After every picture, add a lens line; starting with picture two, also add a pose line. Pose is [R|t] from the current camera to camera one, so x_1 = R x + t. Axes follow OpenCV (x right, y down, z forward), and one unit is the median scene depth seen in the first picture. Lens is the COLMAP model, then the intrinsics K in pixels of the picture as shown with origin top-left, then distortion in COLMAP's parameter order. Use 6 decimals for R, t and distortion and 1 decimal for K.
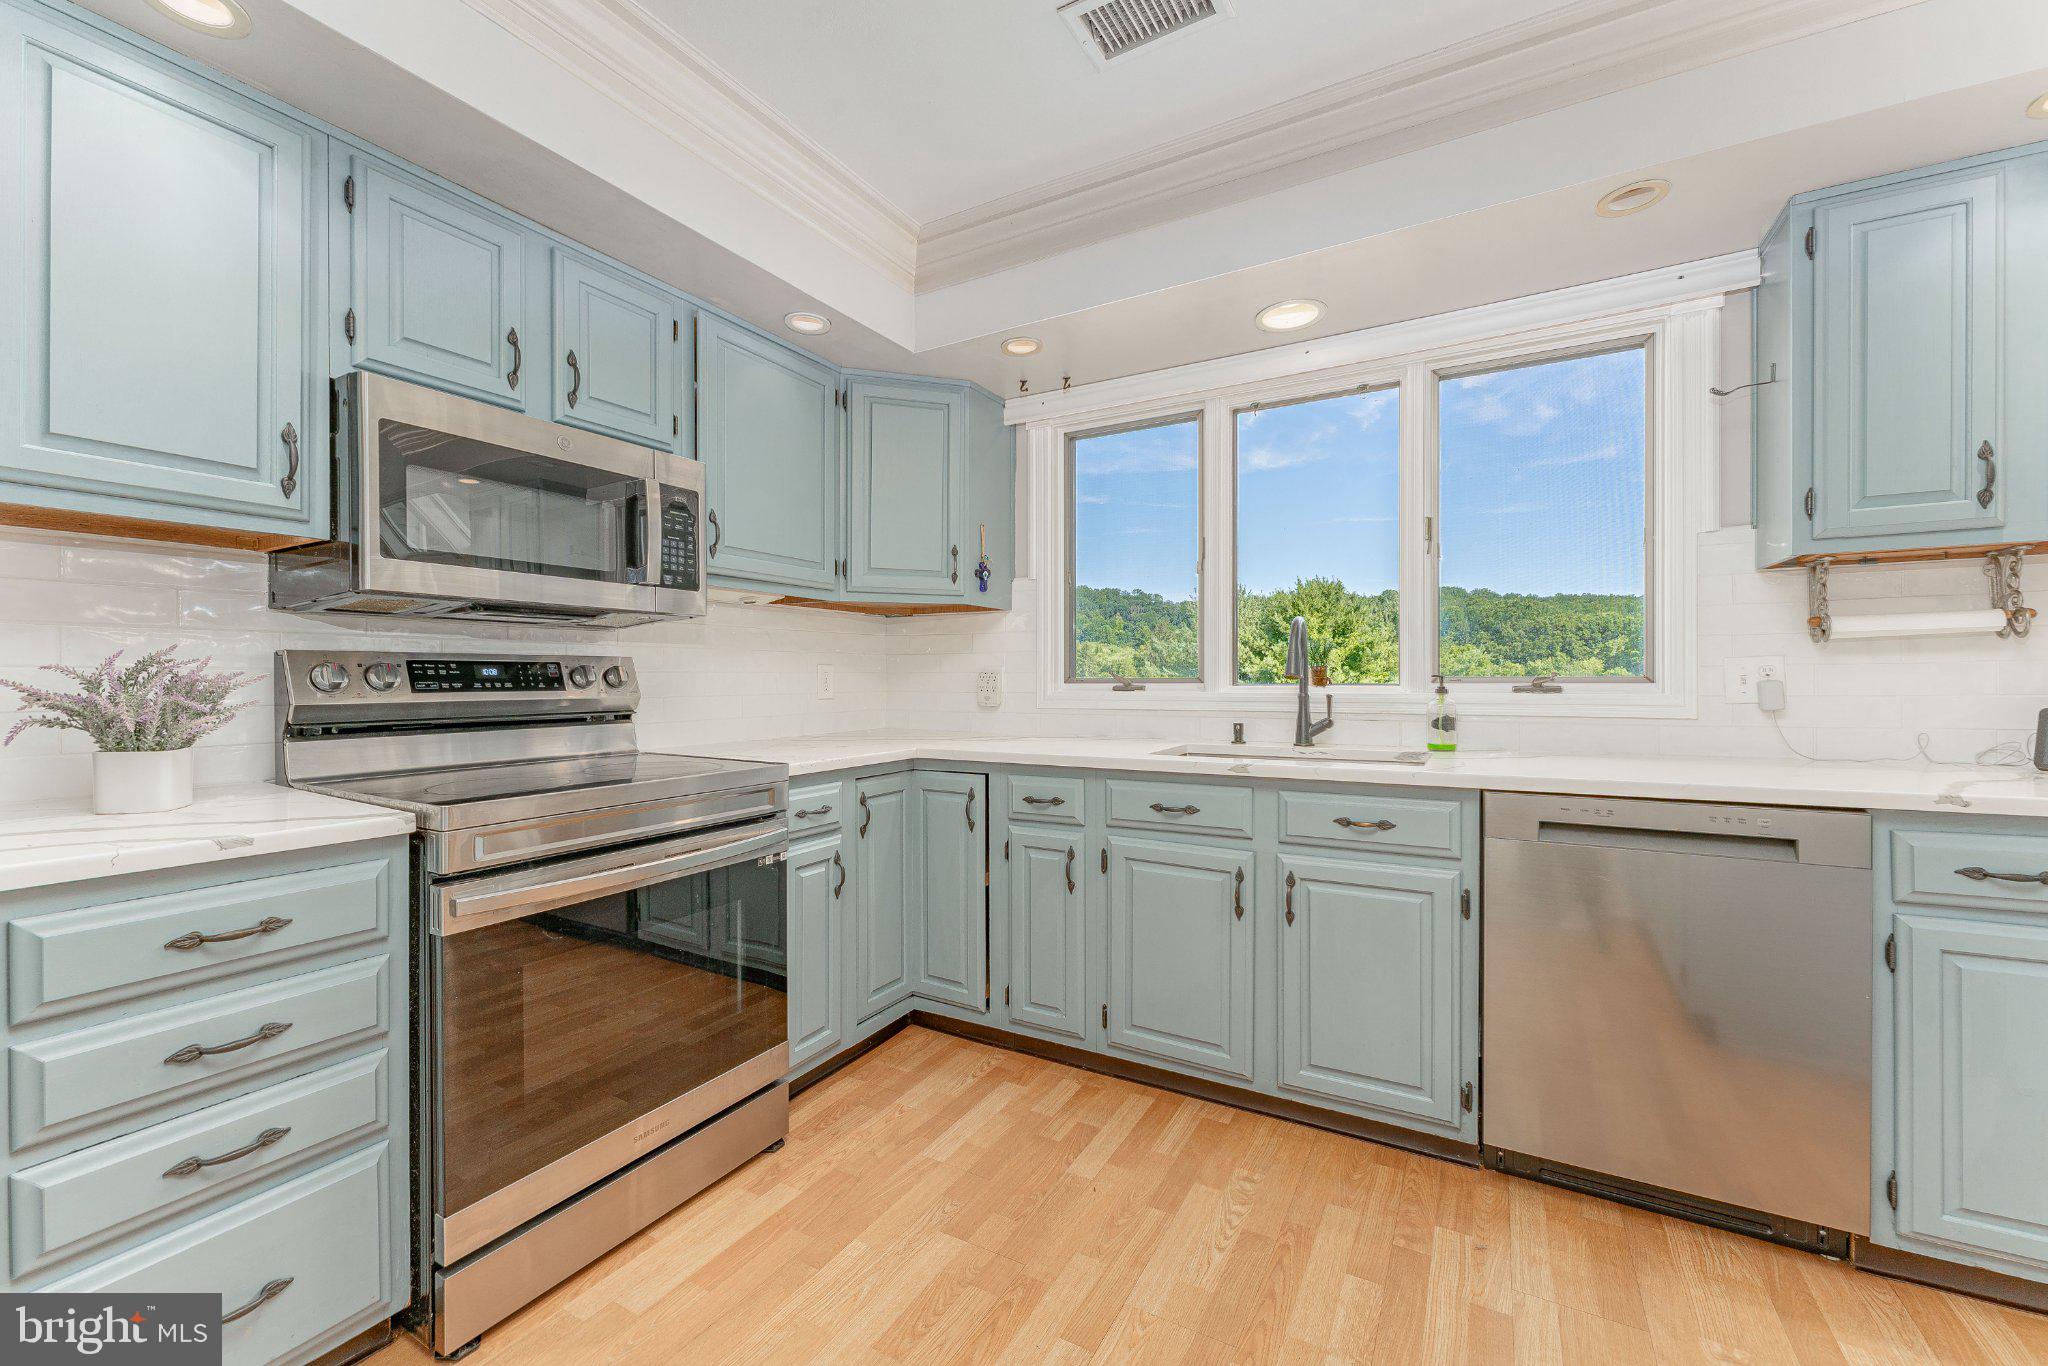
lens RADIAL K [[815.8, 0, 1027.0], [0, 815.8, 681.5], [0, 0, 1]] dist [0.000507, 0.000110]
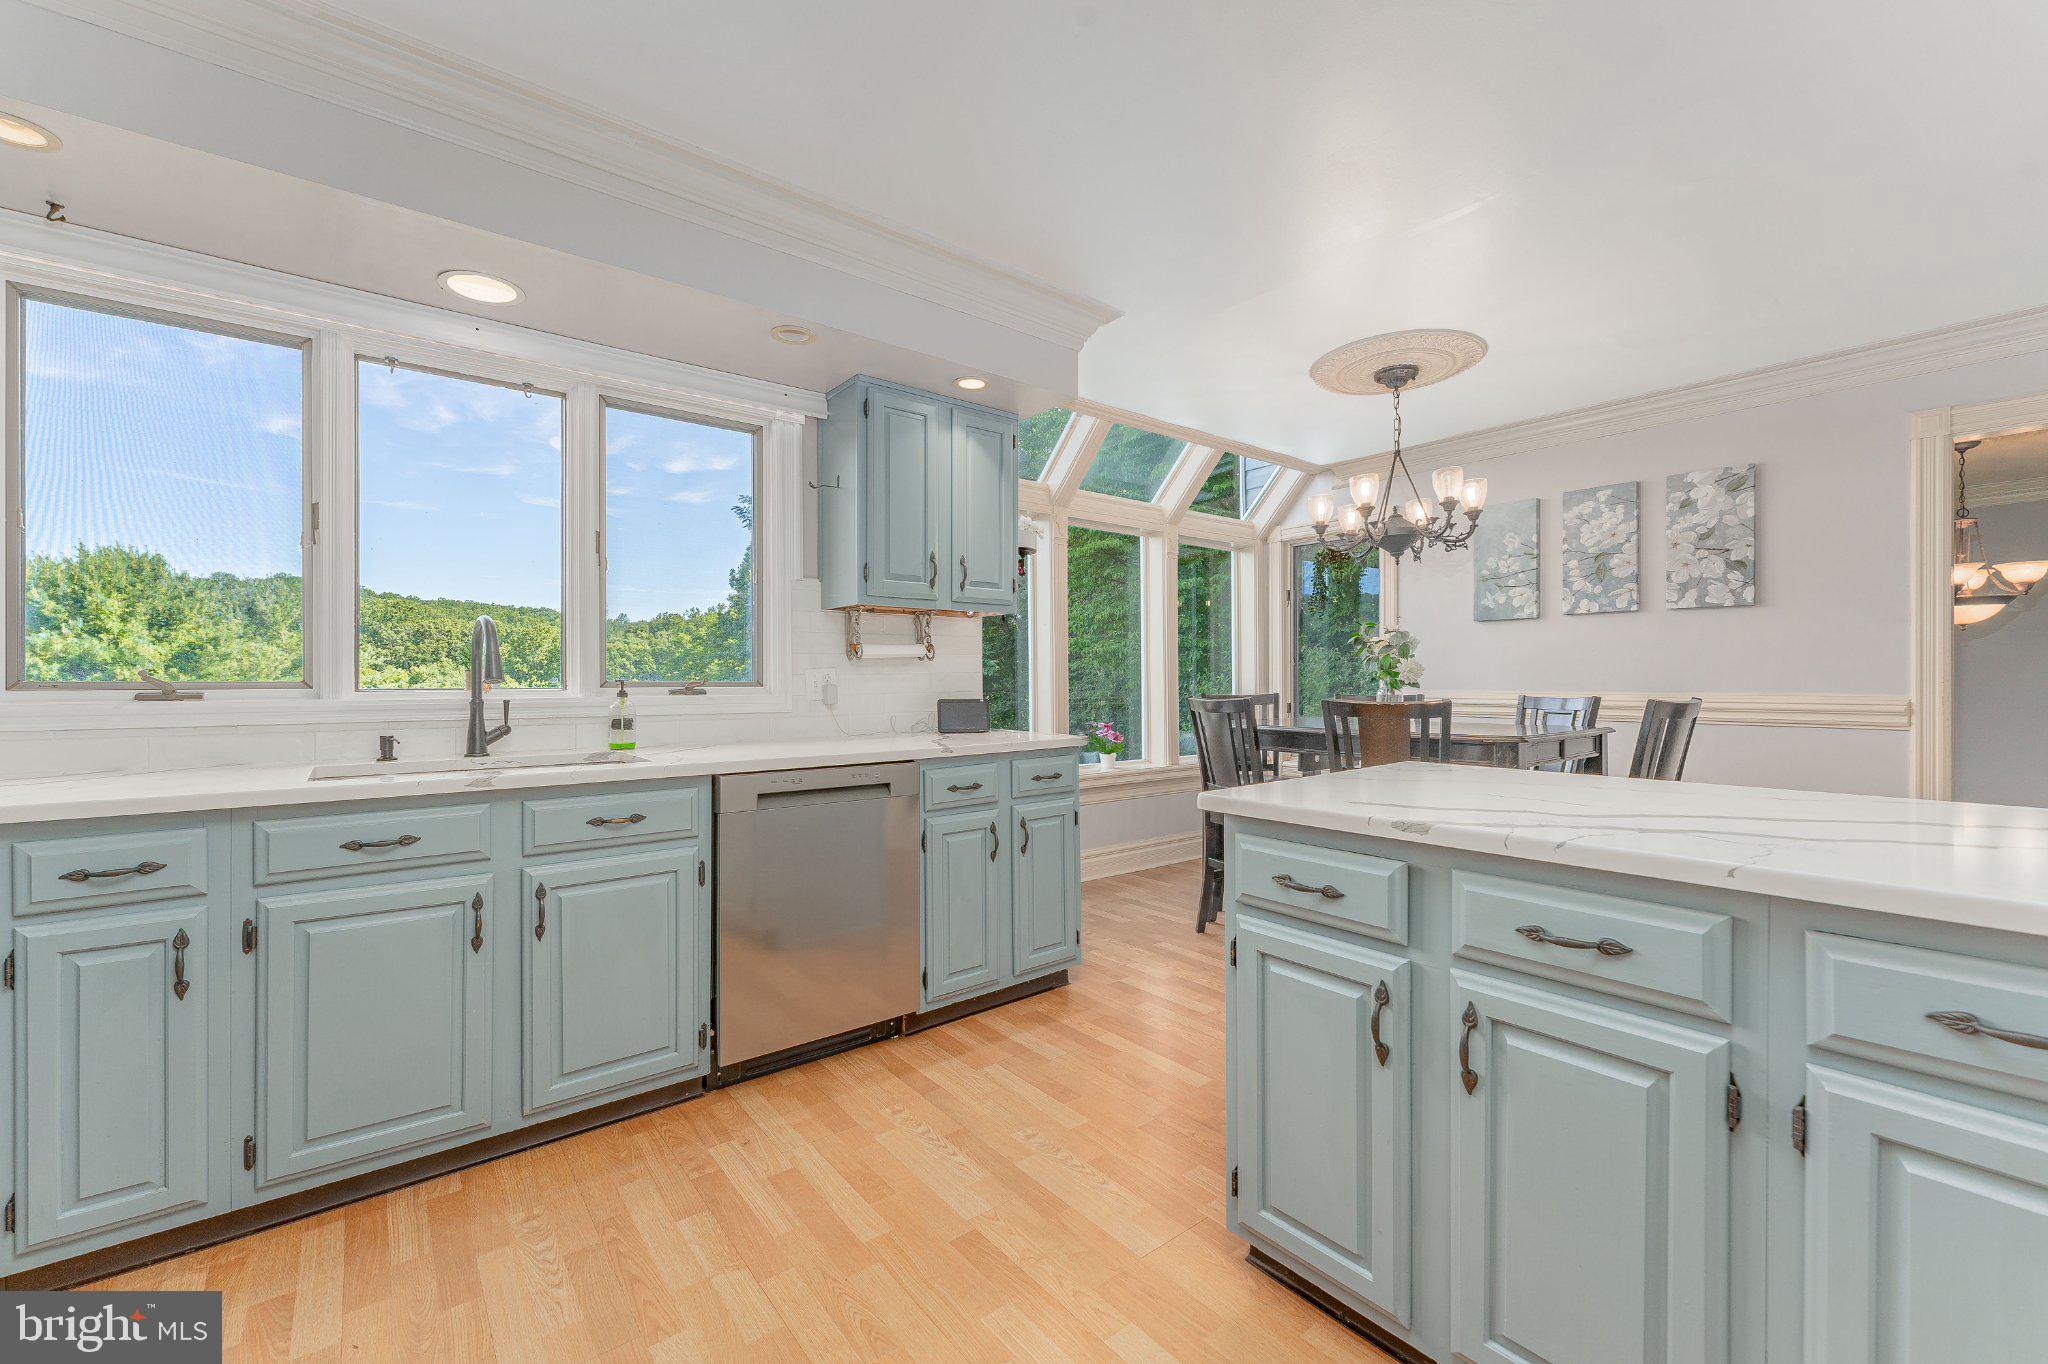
lens RADIAL K [[828.5, 0, 991.7], [0, 828.5, 680.9], [0, 0, 1]] dist [0.000602, -0.000101]
pose [[0.394776, 0.004361, 0.918767, -0.354885], [0.003344, 0.999975, -0.006184, 0.002161], [-0.918771, 0.005513, 0.394752, 0.122266]]
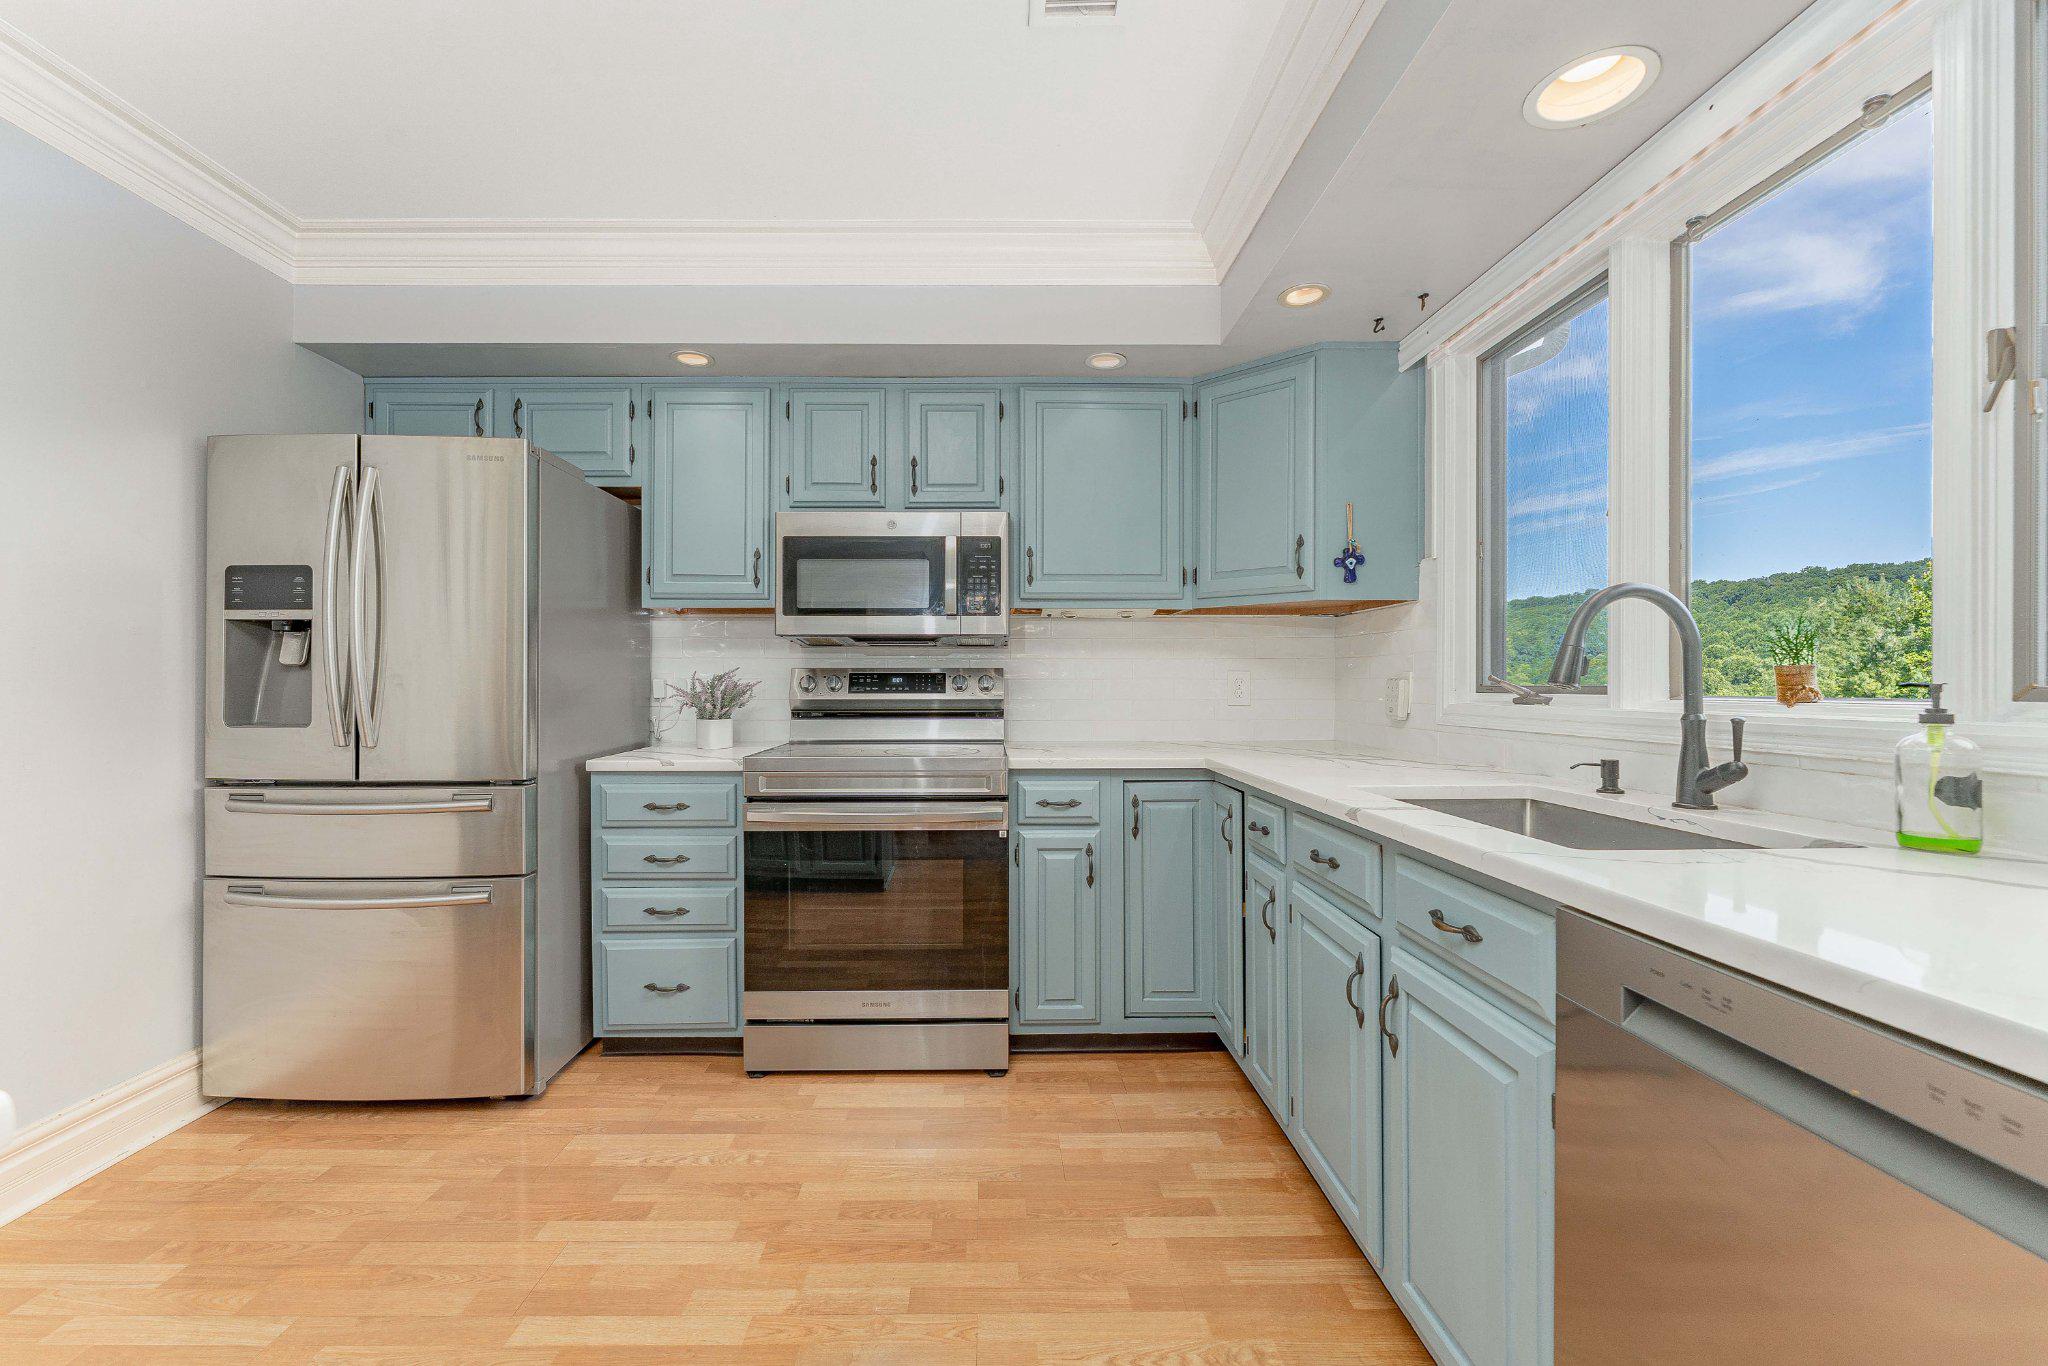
lens RADIAL K [[828.5, 0, 991.7], [0, 828.5, 681.9], [0, 0, 1]] dist [0.000602, -0.000101]
pose [[0.509126, 0.000176, -0.860692, 0.719039], [-0.005458, 0.999981, -0.003024, -0.004470], [0.860675, 0.006238, 0.509117, 0.356415]]
